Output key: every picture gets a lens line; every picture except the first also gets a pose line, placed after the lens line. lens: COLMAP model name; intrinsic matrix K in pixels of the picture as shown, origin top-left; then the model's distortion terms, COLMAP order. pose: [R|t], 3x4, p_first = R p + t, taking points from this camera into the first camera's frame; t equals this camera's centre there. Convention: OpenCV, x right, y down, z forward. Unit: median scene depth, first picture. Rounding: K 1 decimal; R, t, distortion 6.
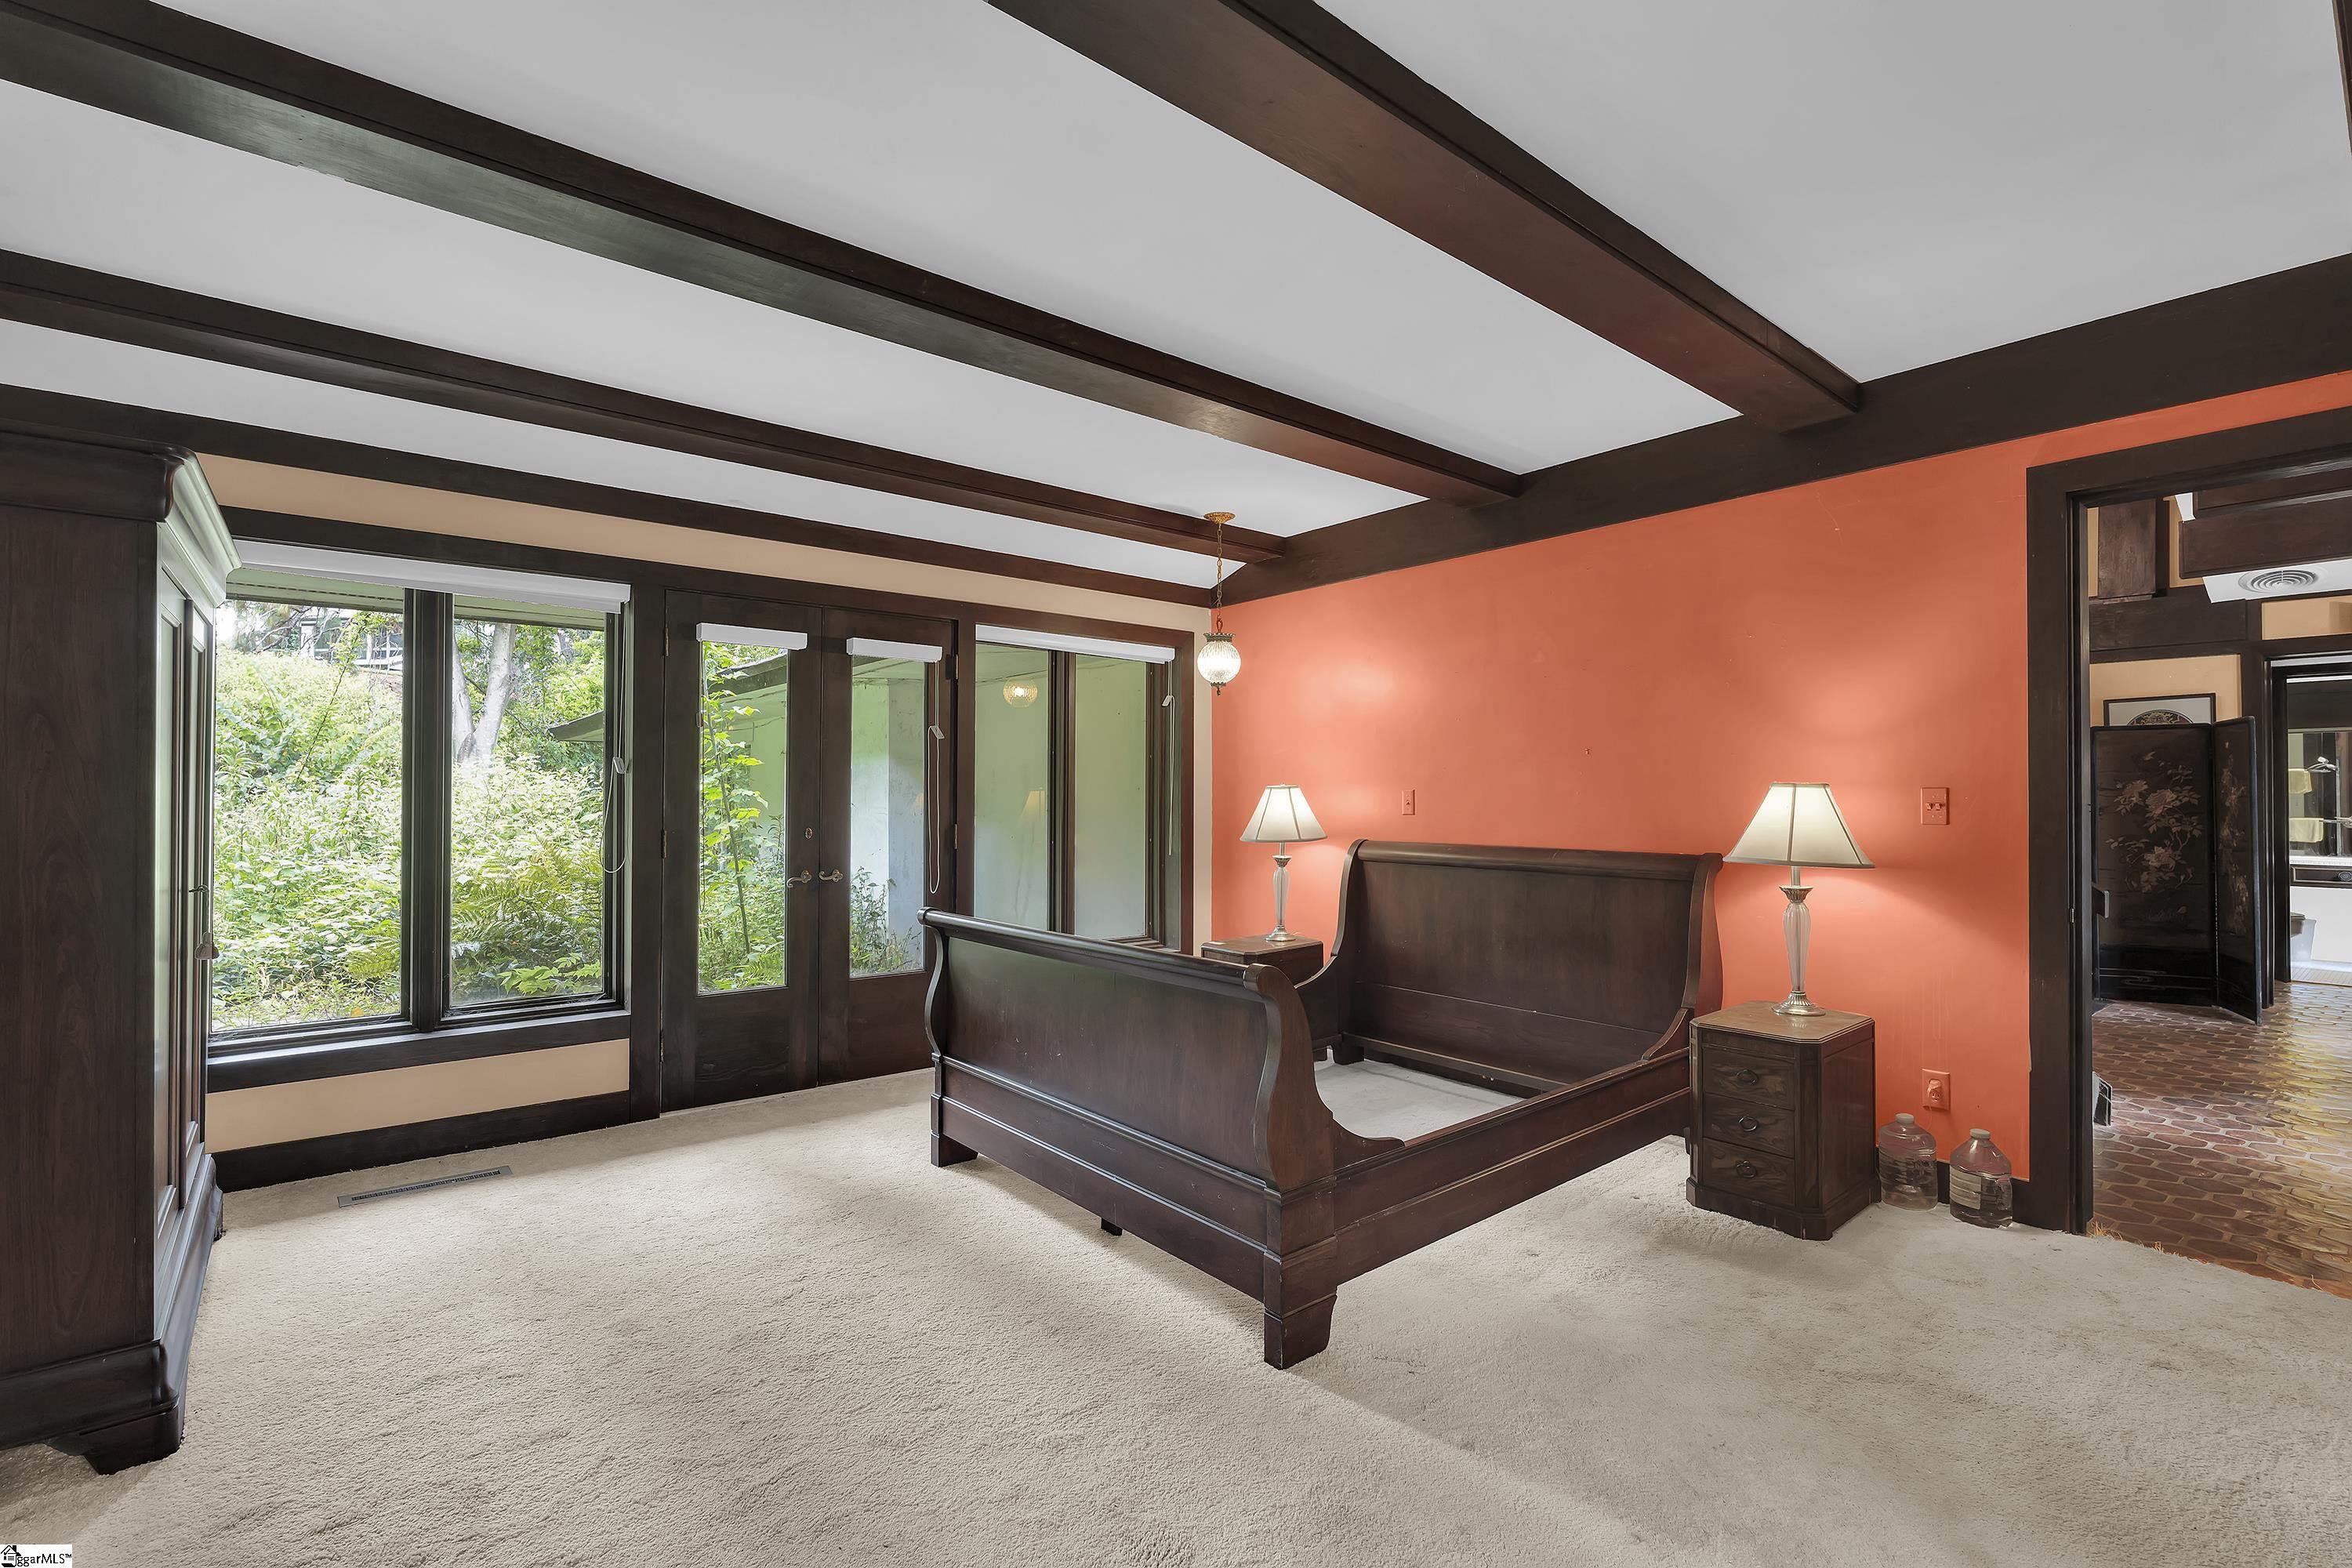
lens RADIAL K [[1025.6, 0, 1171.3], [0, 1025.6, 779.4], [0, 0, 1]] dist [-0.013134, 0.001046]
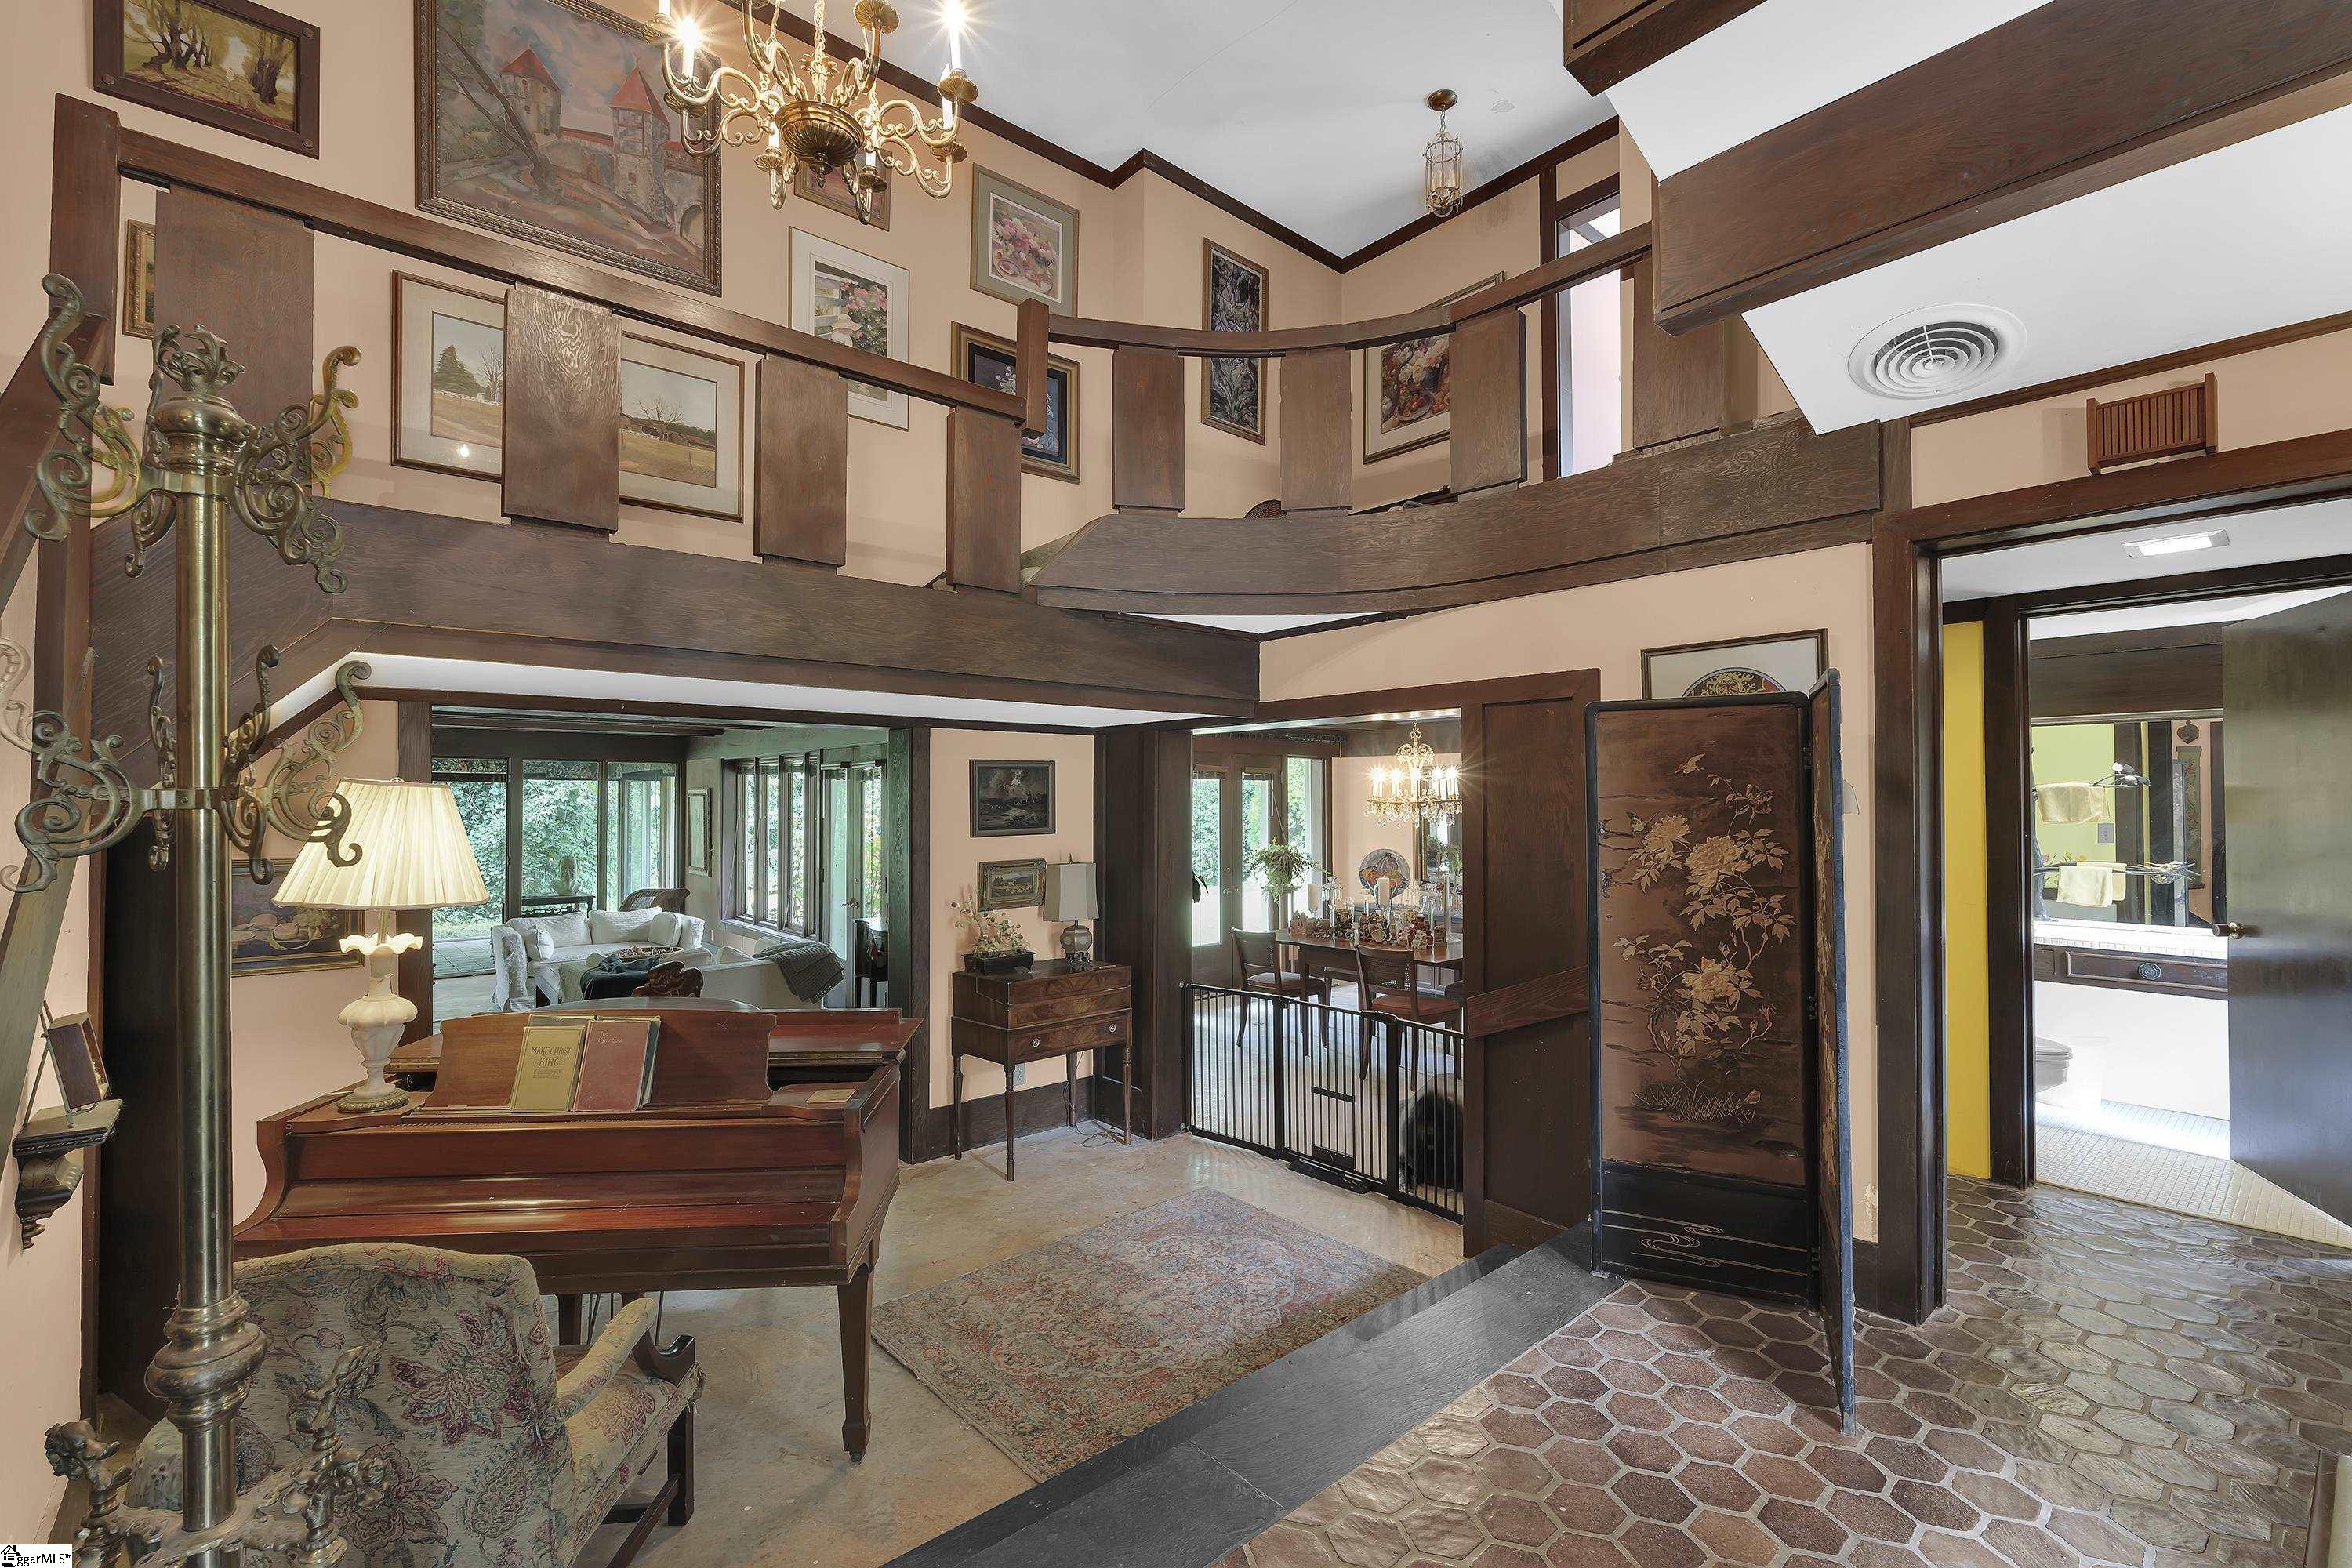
lens RADIAL K [[1025.6, 0, 1168.2], [0, 1025.6, 784.3], [0, 0, 1]] dist [-0.013134, 0.001046]
pose [[0.999093, -0.002629, 0.042496, 0.718924], [0.002777, 0.999990, -0.003413, -0.012699], [-0.042486, 0.003528, 0.999091, 0.552069]]
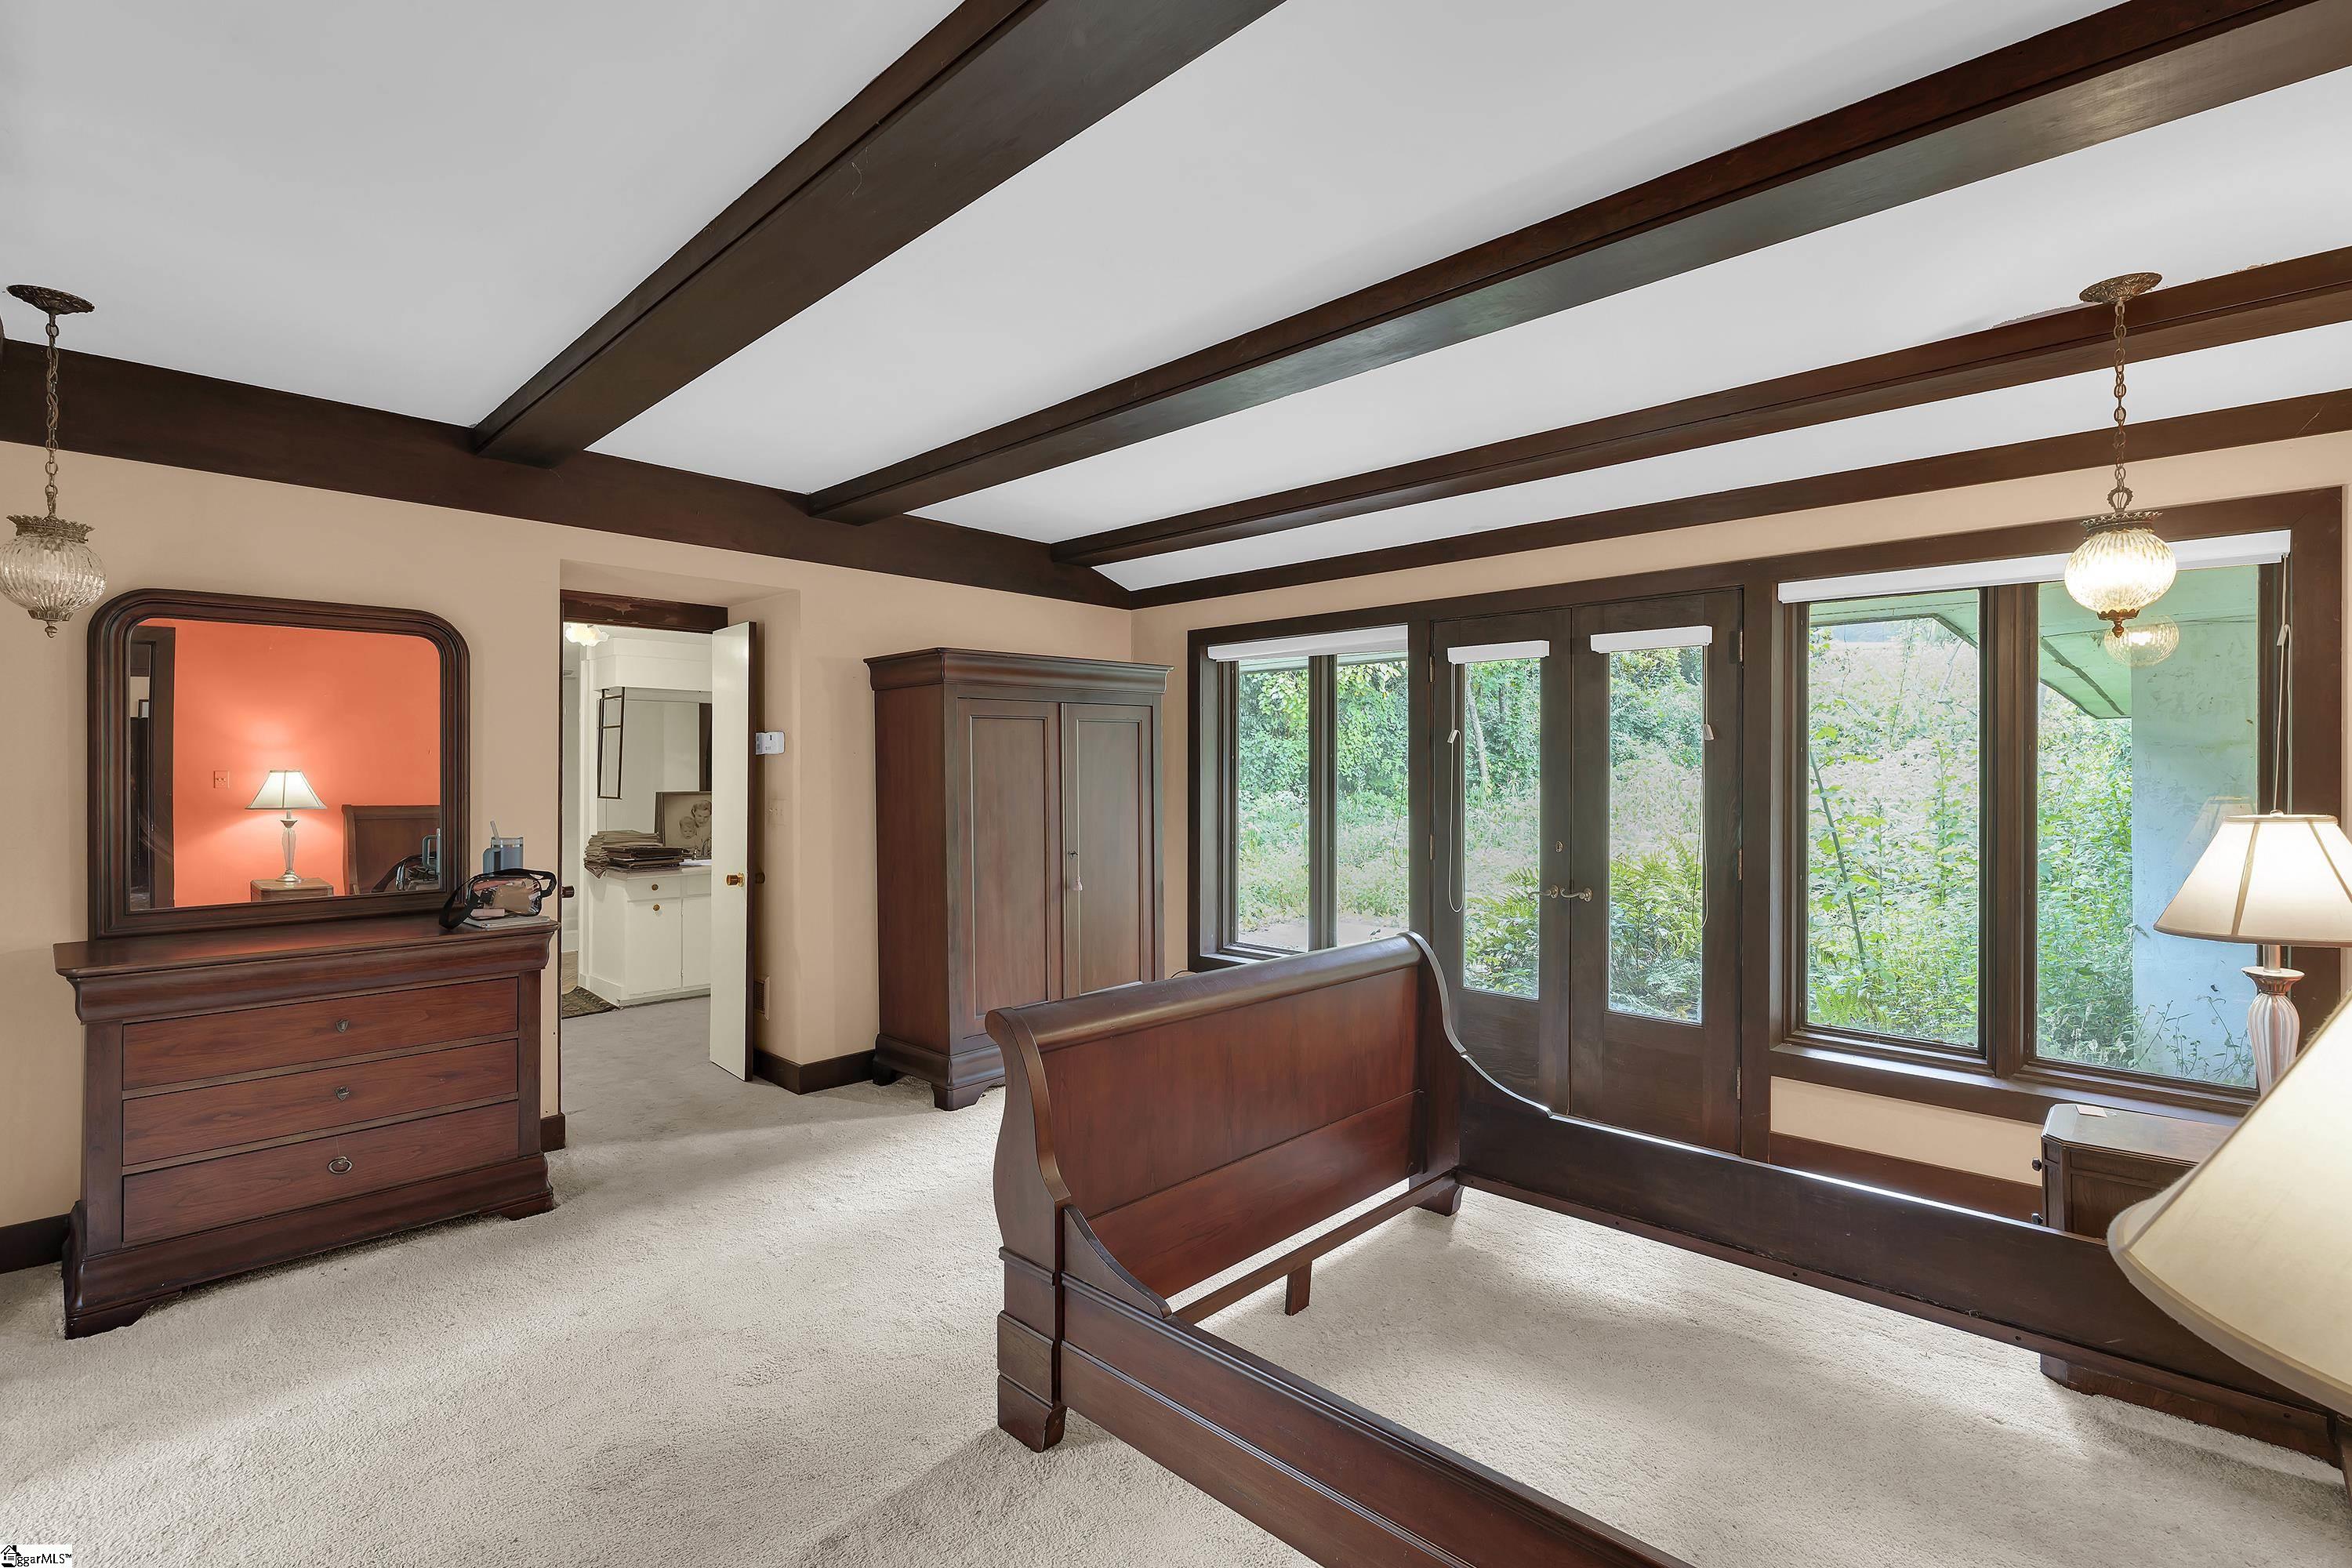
lens RADIAL K [[1110.4, 0, 1173.1], [0, 1110.4, 785.2], [0, 0, 1]] dist [0.001576, -0.000006]
pose [[0.090141, -0.008536, -0.995892, 0.114719], [-0.007355, 0.999930, -0.009236, 0.001330], [0.995902, 0.008157, 0.090072, 0.096664]]
